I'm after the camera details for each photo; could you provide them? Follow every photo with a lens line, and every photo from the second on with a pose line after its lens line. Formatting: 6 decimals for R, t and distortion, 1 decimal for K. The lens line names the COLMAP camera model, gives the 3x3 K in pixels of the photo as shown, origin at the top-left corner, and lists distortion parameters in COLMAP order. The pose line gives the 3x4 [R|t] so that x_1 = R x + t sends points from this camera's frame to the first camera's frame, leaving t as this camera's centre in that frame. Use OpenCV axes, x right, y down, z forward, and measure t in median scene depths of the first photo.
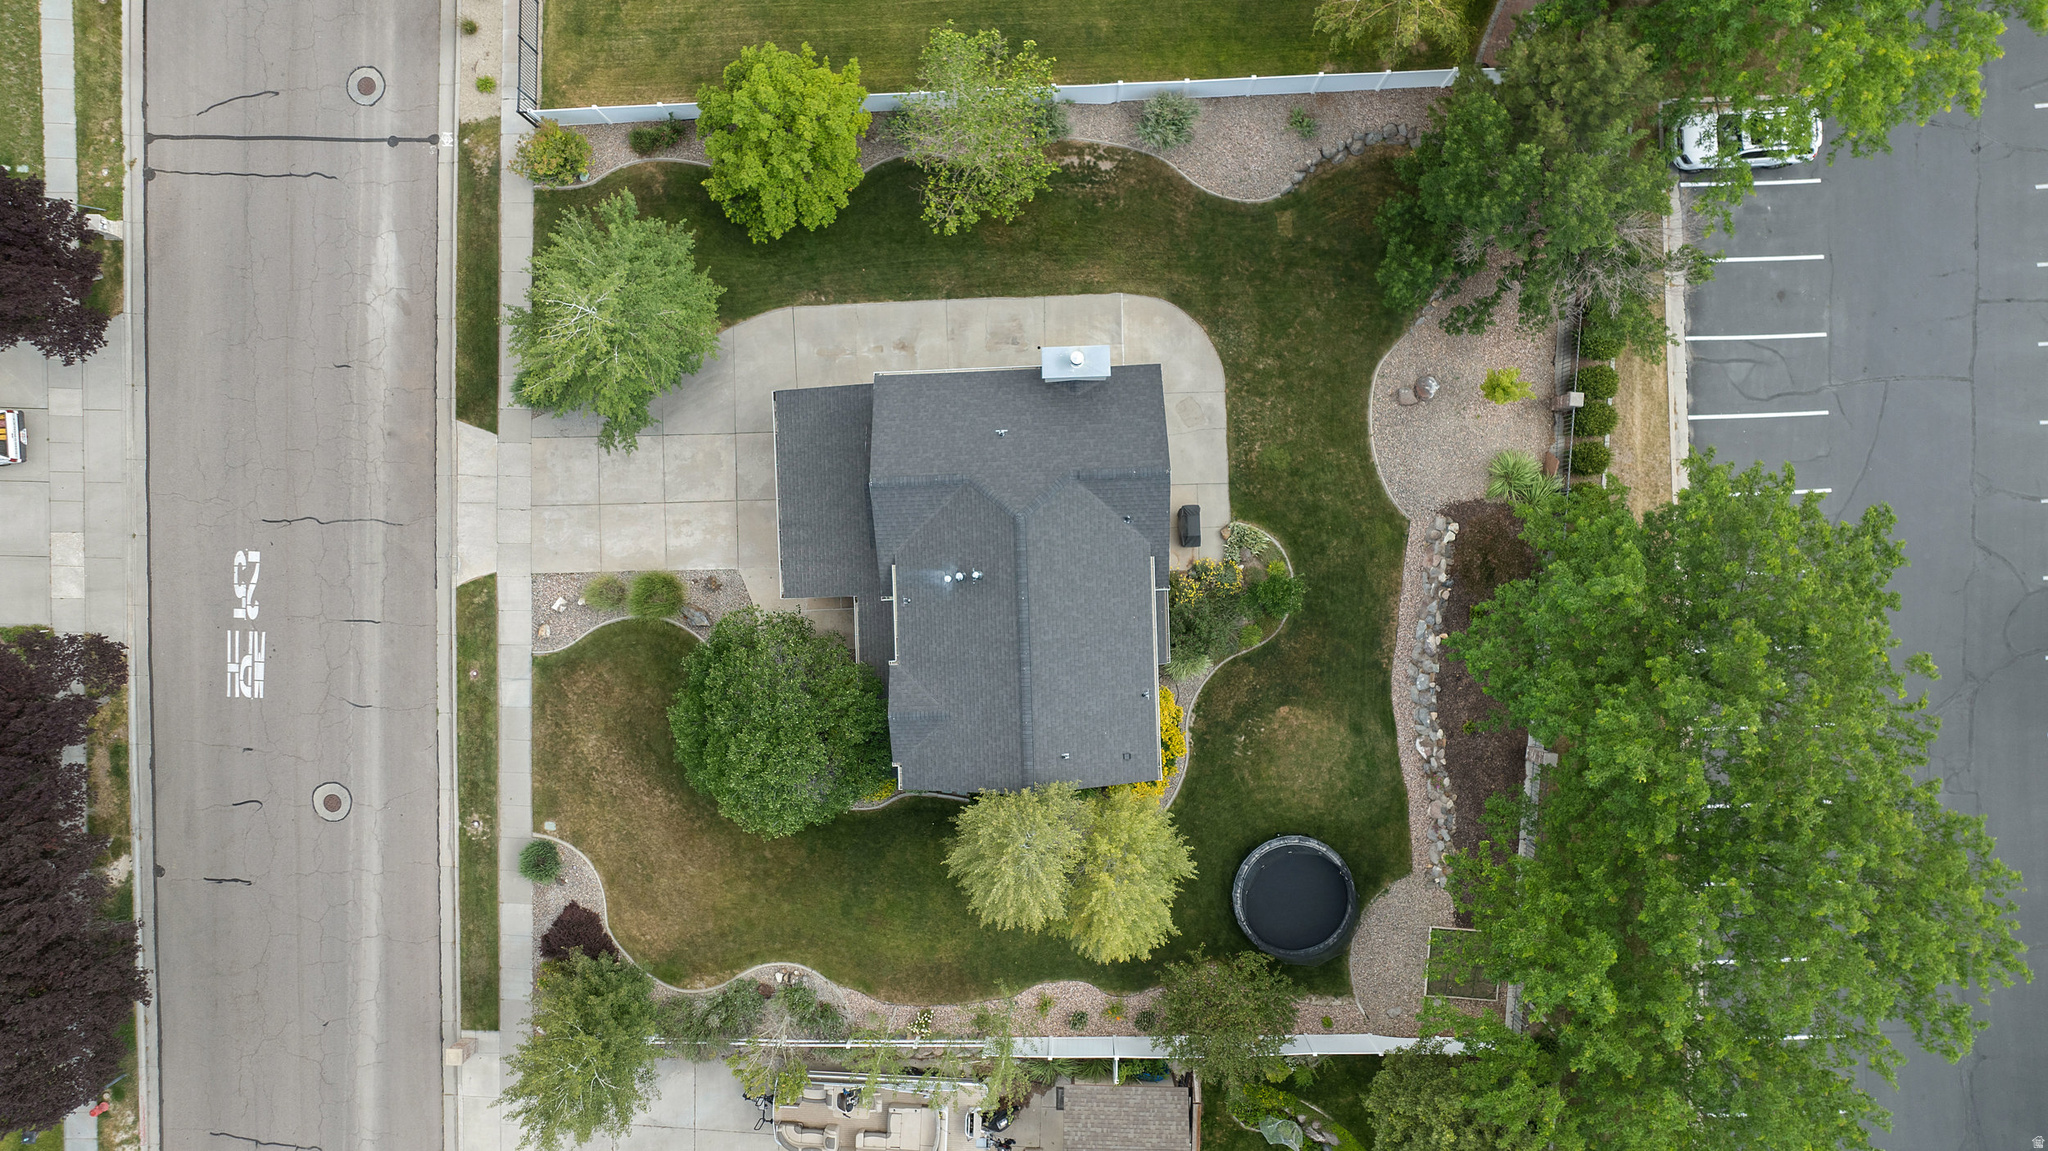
lens RADIAL K [[1459.7, 0, 1029.3], [0, 1459.7, 571.1], [0, 0, 1]] dist [-0.034373, 0.027804]
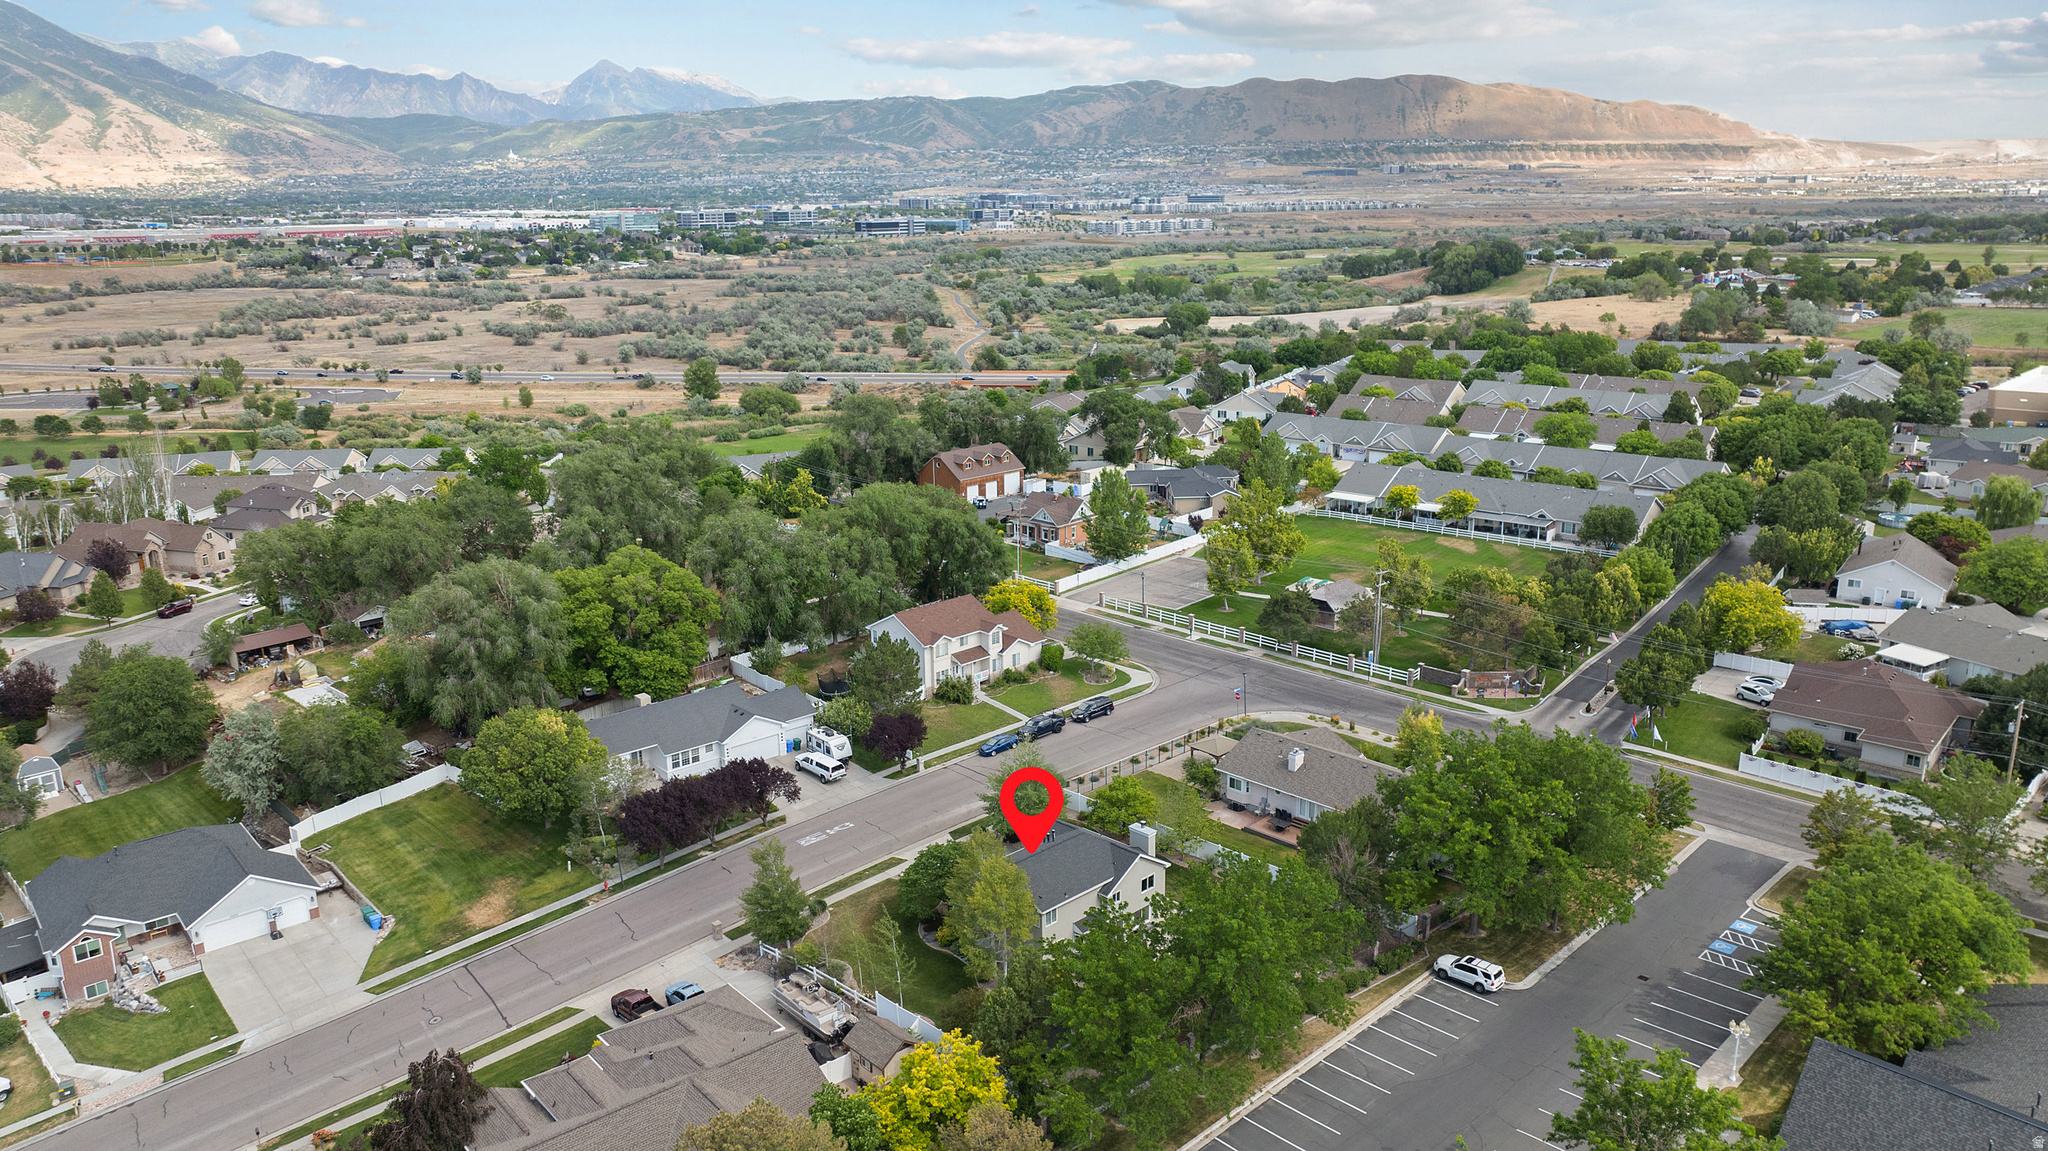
lens RADIAL K [[1459.7, 0, 1029.3], [0, 1459.7, 571.1], [0, 0, 1]] dist [-0.034373, 0.027804]
pose [[0.681049, 0.195043, -0.705784, 1.343564], [-0.732210, 0.173009, -0.658738, 1.336022], [-0.006376, 0.965415, 0.260640, -0.062595]]
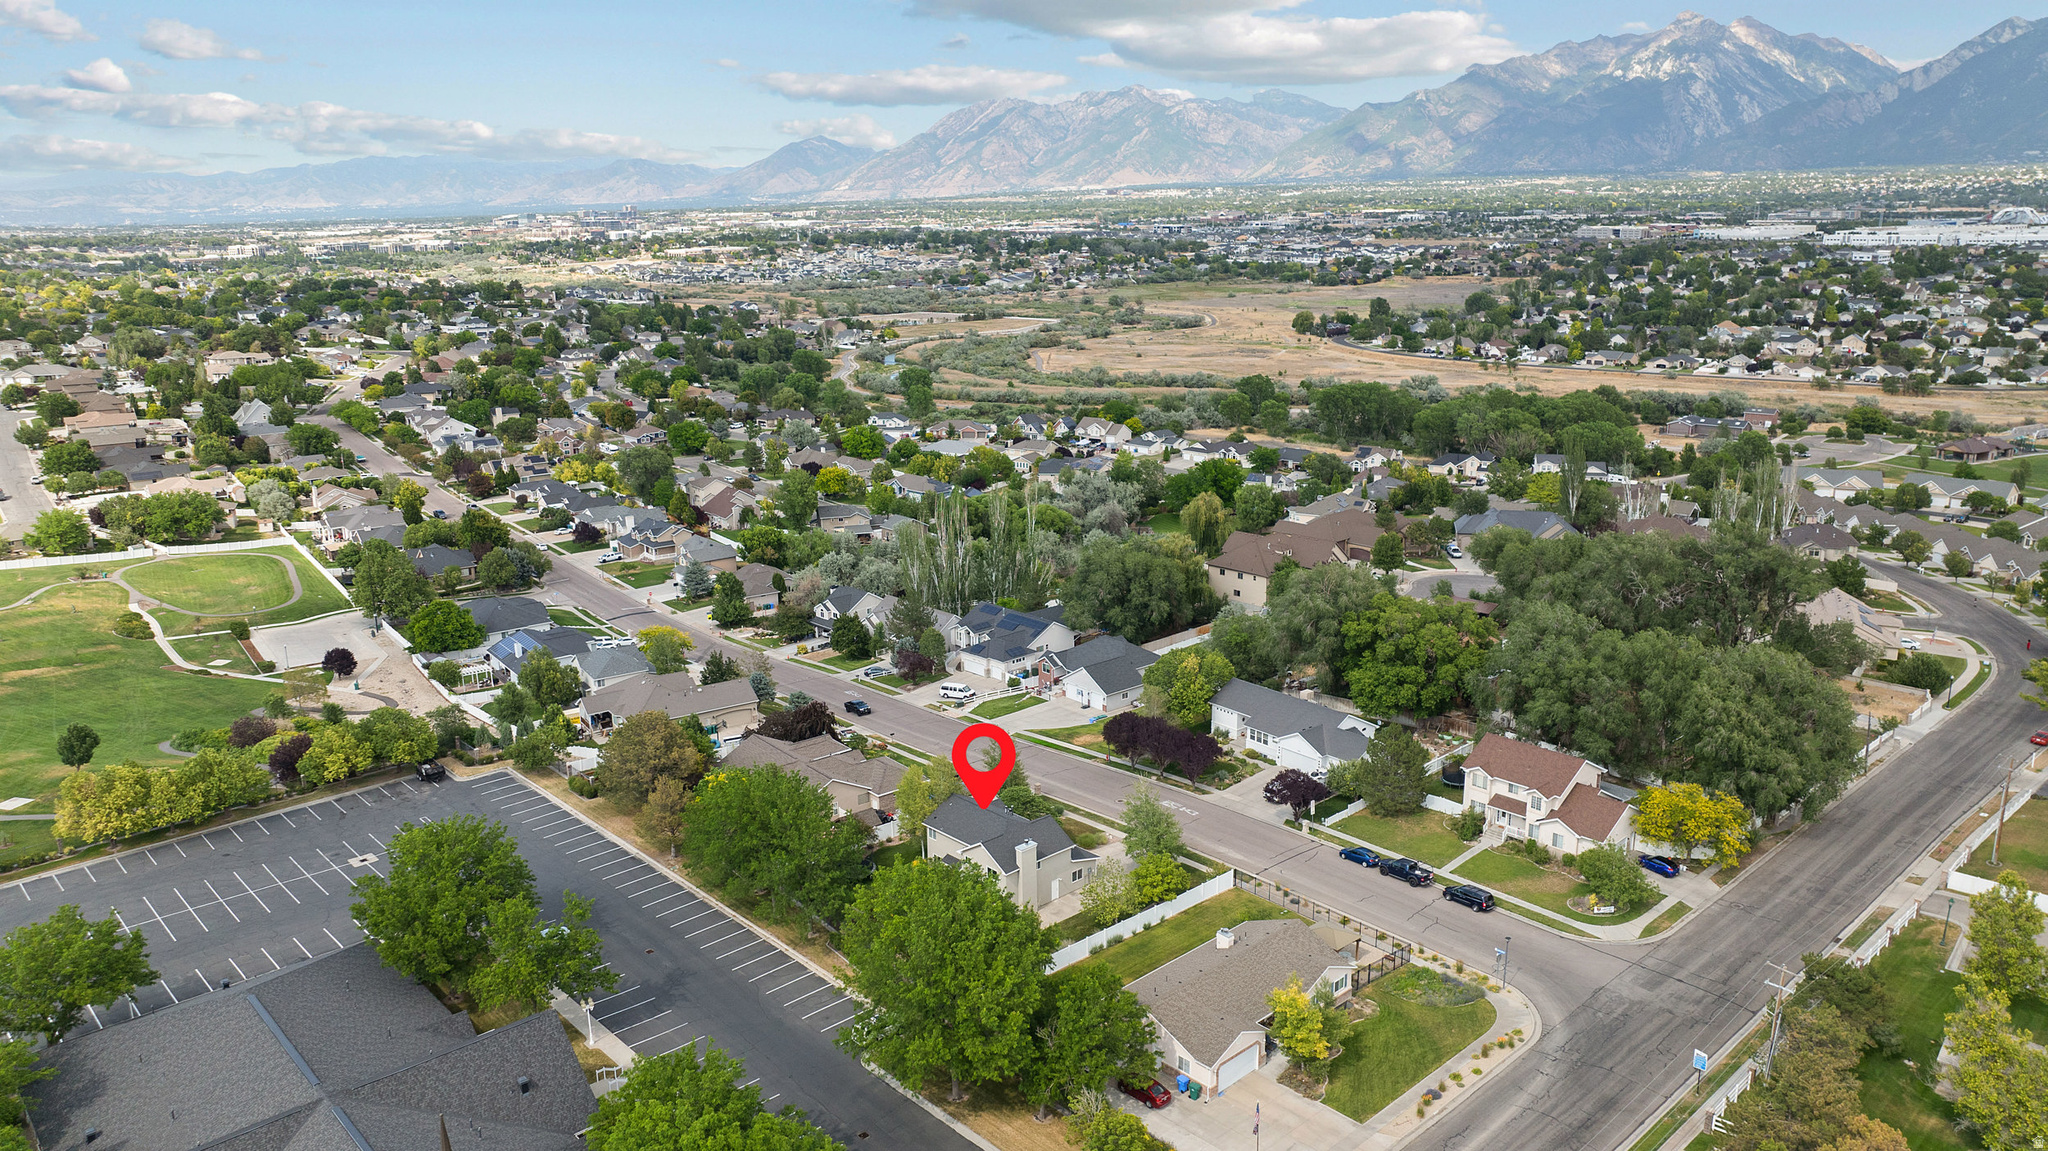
lens RADIAL K [[1437.7, 0, 1024.0], [0, 1437.7, 575.5], [0, 0, 1]] dist [-0.046148, 0.055192]
pose [[-0.757679, 0.183621, -0.626264, 1.570276], [-0.652478, -0.192537, 0.732941, -1.931168], [0.014004, 0.963957, 0.265690, -0.306937]]
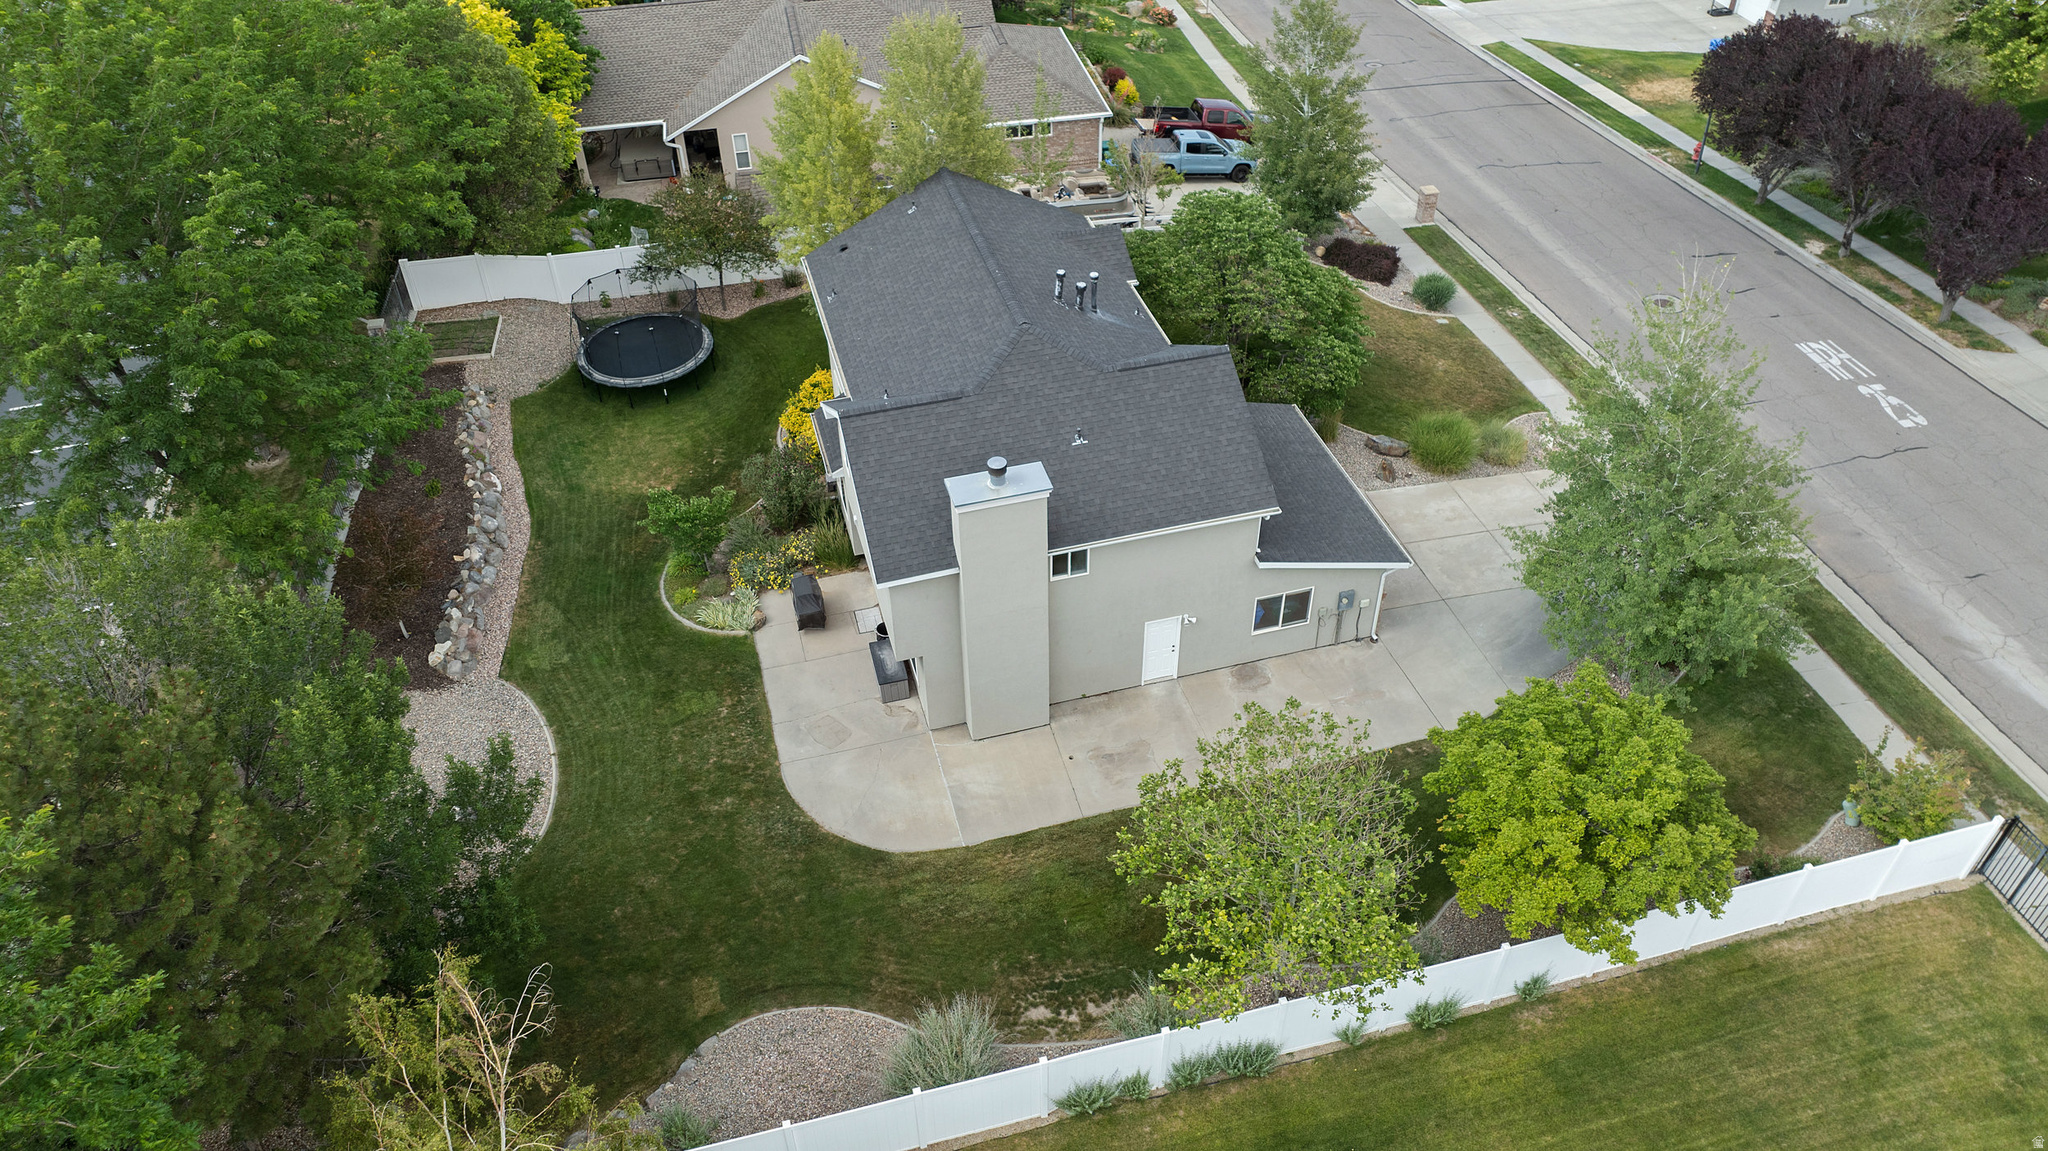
lens RADIAL K [[1437.7, 0, 1024.0], [0, 1437.7, 575.5], [0, 0, 1]] dist [-0.046148, 0.055192]
pose [[-0.972865, 0.170337, -0.156588, 0.113356], [-0.230164, -0.643329, 0.730172, -0.562008], [0.023638, 0.746400, 0.665078, 0.505743]]
